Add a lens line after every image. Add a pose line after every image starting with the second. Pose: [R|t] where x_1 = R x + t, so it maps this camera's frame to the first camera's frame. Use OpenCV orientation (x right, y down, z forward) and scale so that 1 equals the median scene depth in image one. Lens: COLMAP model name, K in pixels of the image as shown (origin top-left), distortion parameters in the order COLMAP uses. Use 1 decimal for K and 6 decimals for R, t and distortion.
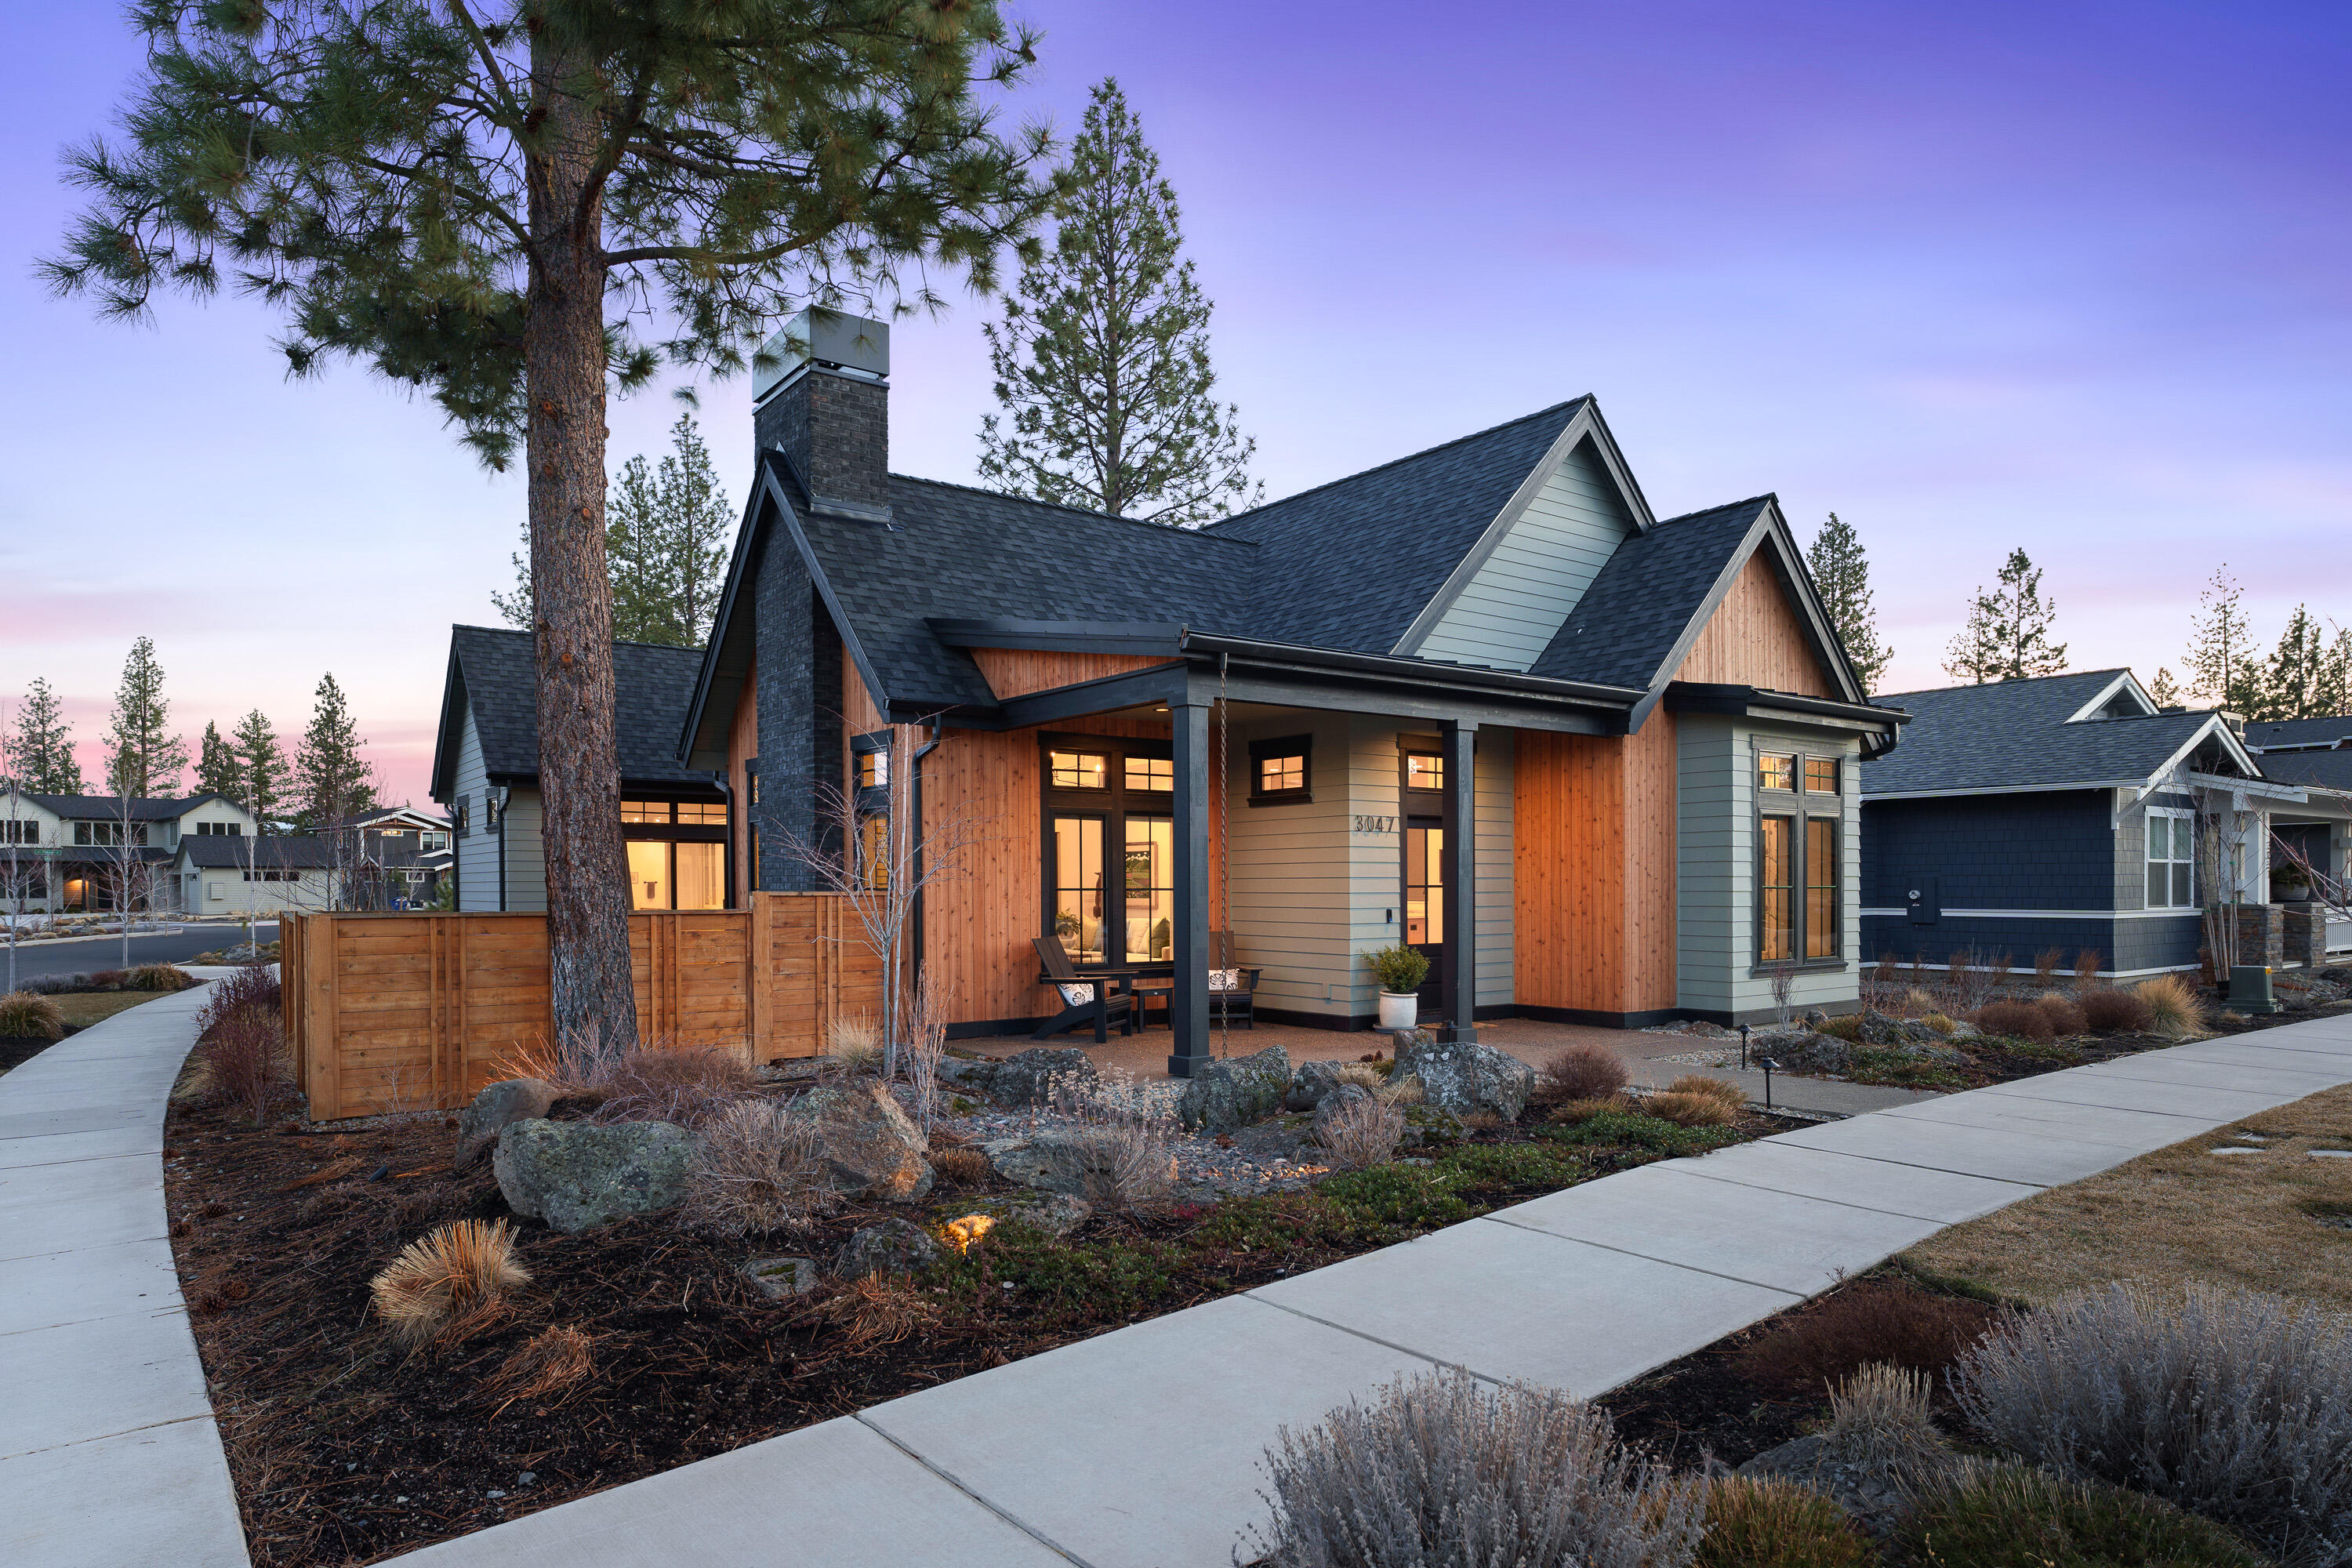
lens RADIAL K [[1369.1, 0, 1077.2], [0, 1369.1, 900.3], [0, 0, 1]] dist [0.014081, -0.001858]
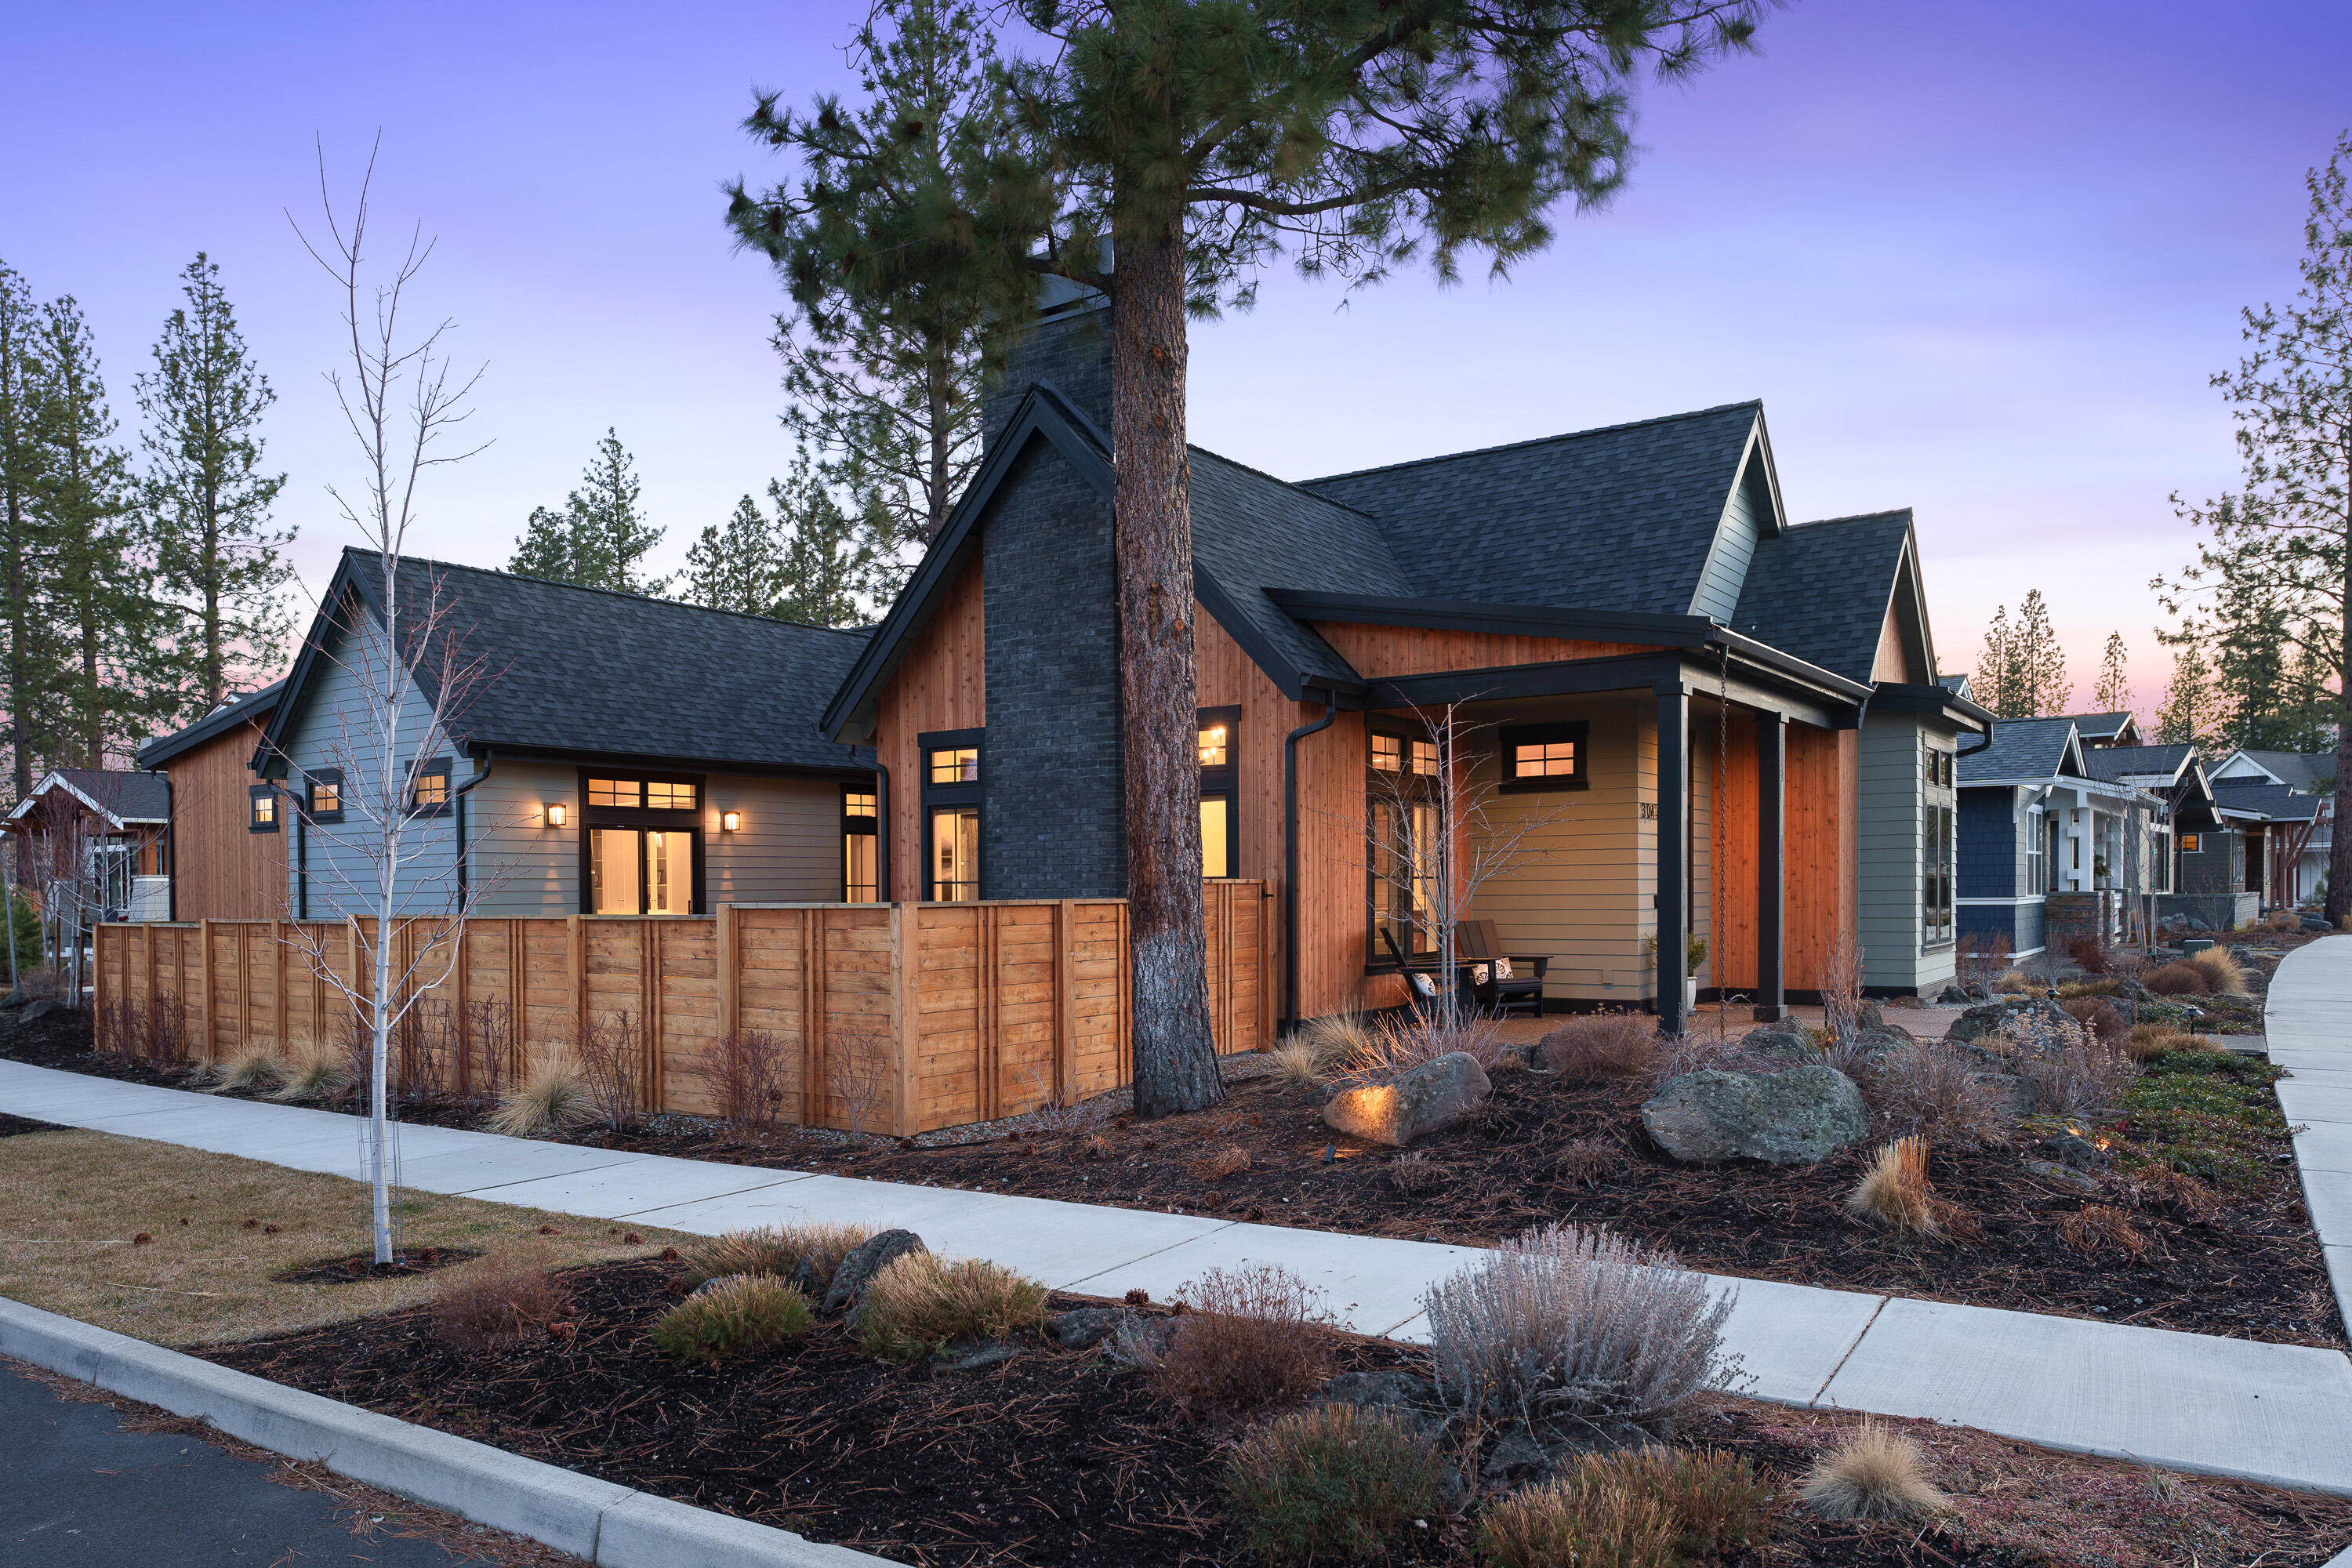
lens RADIAL K [[1674.5, 0, 1105.2], [0, 1674.5, 924.0], [0, 0, 1]] dist [0.007291, -0.005250]
pose [[0.944747, -0.014776, 0.327466, -0.550803], [0.012384, 0.999879, 0.009389, 0.010869], [-0.327565, -0.004815, 0.944816, -0.042435]]
